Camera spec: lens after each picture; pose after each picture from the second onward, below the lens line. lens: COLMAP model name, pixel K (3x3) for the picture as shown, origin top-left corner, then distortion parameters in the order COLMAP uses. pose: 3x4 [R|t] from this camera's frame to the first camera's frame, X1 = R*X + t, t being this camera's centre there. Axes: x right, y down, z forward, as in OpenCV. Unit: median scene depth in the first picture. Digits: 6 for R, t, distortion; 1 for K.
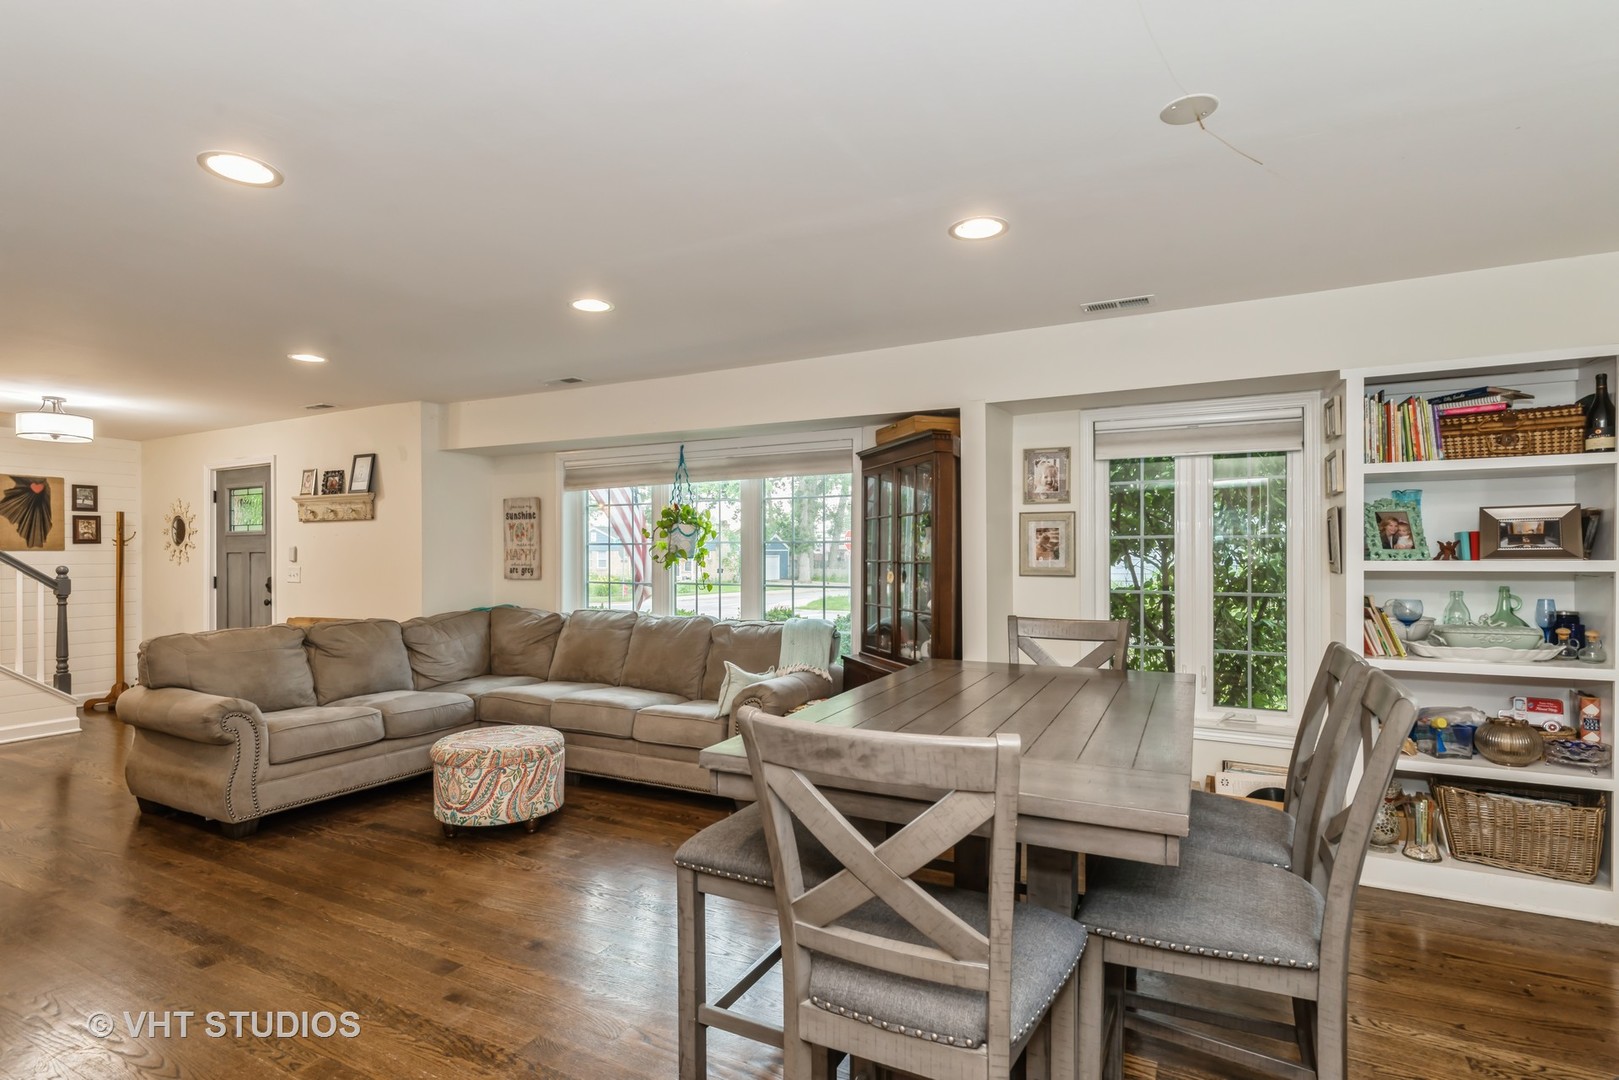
lens RADIAL K [[800.7, 0, 808.6], [0, 800.7, 543.9], [0, 0, 1]] dist [-0.006660, -0.001066]
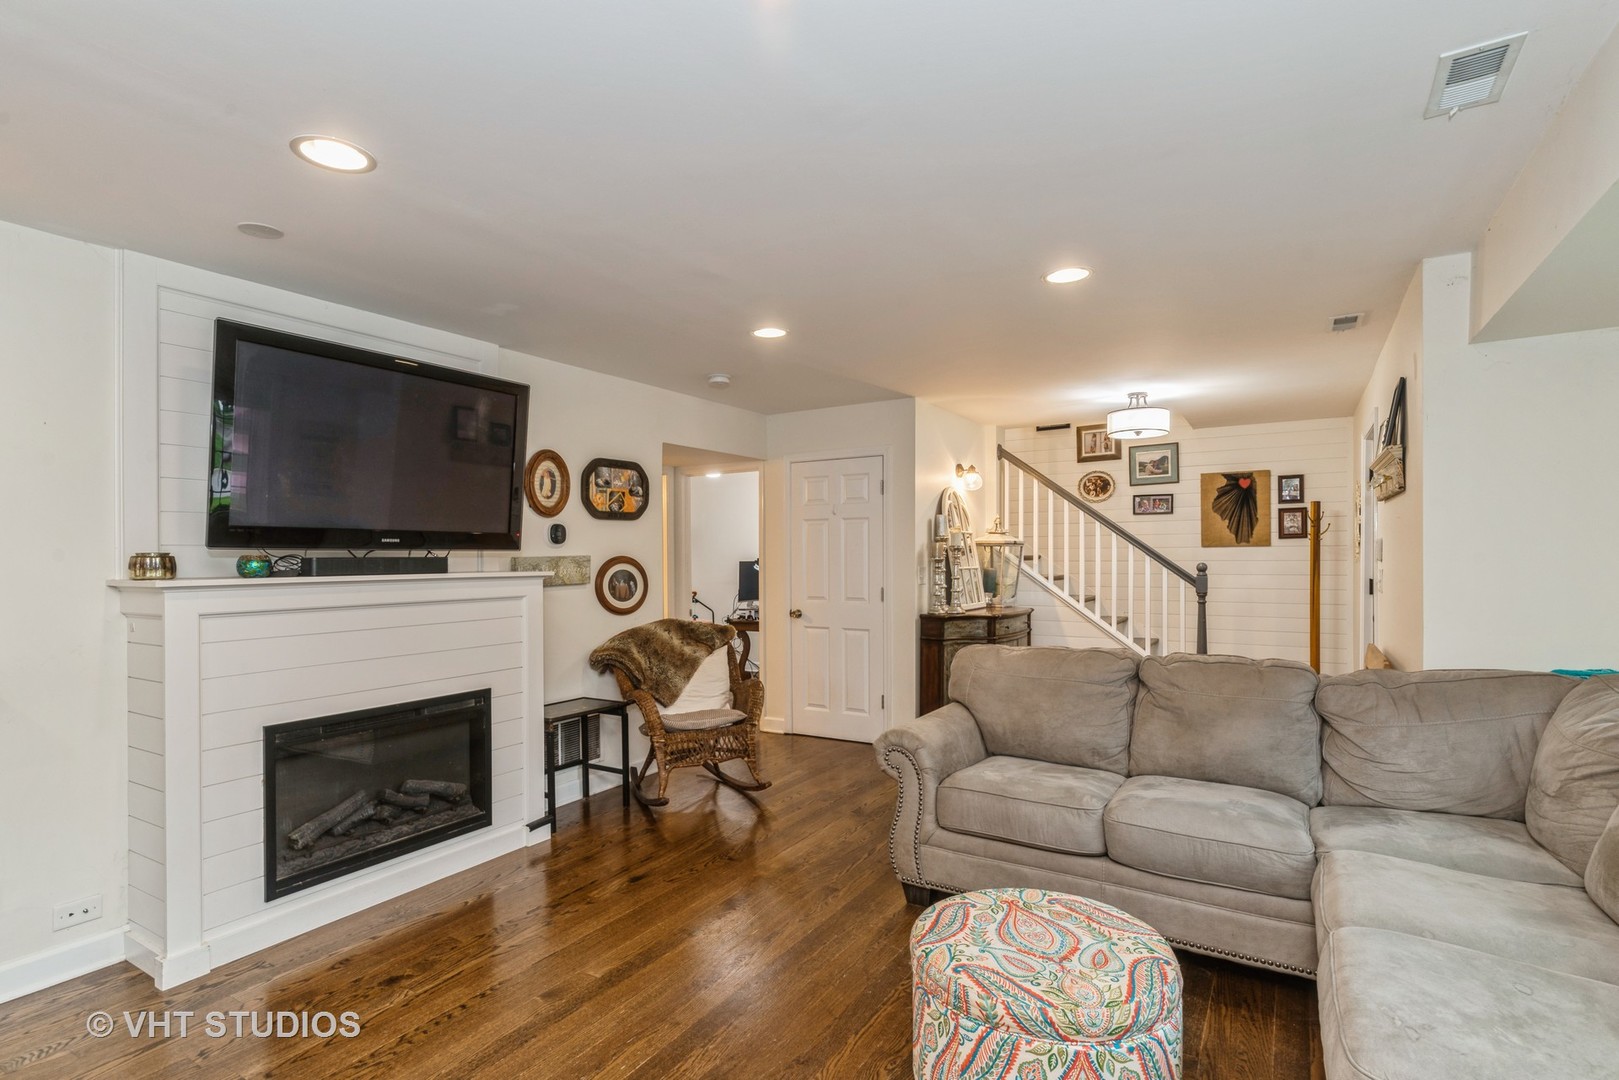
lens RADIAL K [[800.7, 0, 805.3], [0, 800.7, 545.9], [0, 0, 1]] dist [-0.006660, -0.001066]
pose [[-0.070983, -0.003960, -0.997470, 0.097665], [0.017763, 0.999829, -0.005233, 0.005255], [0.997319, -0.018089, -0.070900, 0.824718]]
